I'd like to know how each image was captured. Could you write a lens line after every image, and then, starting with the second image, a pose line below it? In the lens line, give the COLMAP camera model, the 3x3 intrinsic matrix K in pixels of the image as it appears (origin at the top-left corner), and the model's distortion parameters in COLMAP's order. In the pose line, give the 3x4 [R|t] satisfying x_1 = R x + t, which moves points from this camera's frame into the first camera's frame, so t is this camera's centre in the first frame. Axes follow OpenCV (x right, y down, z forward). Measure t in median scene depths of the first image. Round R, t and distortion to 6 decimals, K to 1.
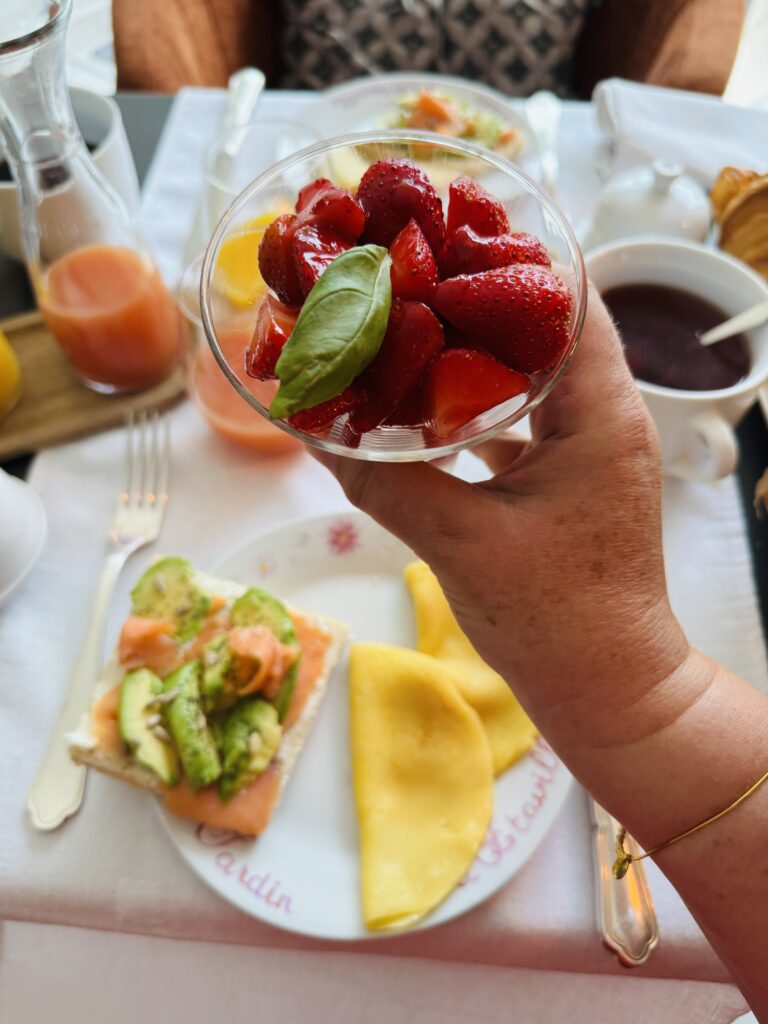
lens RADIAL K [[753.2, 0, 384.0], [0, 753.2, 512.0], [0, 0, 1]] dist [-0.022304, -0.004553]
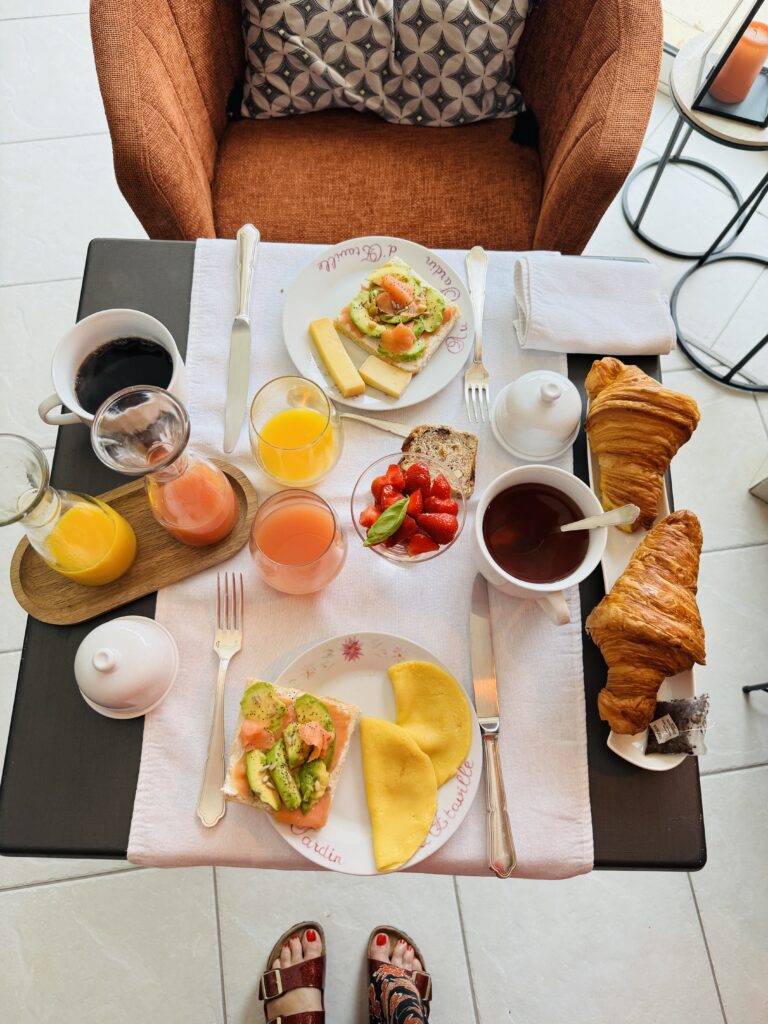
lens RADIAL K [[716.1, 0, 384.0], [0, 716.1, 512.0], [0, 0, 1]] dist [0.017944, -0.001606]
pose [[0.997844, -0.036951, 0.054241, -0.070107], [0.022200, 0.967767, 0.250868, -0.830269], [-0.061762, -0.249123, 0.966500, -0.638303]]
